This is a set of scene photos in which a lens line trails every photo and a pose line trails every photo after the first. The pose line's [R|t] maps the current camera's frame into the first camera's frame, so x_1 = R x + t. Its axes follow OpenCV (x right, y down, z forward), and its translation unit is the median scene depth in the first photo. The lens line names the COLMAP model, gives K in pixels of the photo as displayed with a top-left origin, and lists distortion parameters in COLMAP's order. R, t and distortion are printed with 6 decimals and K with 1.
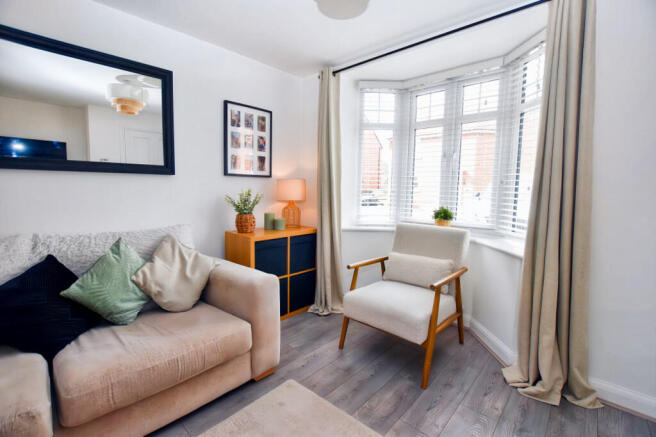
lens RADIAL K [[302.5, 0, 320.4], [0, 302.5, 216.9], [0, 0, 1]] dist [-0.003927, 0.000141]
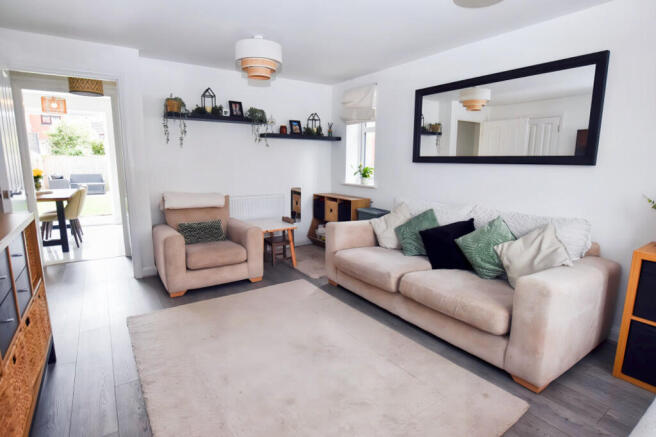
lens RADIAL K [[330.3, 0, 328.0], [0, 330.3, 218.5], [0, 0, 1]] dist [0.000292, 0.000020]
pose [[-0.227044, 0.141822, -0.963503, 0.861577], [-0.109834, 0.979299, 0.170029, -0.078984], [0.967671, 0.144430, -0.206767, 0.560272]]
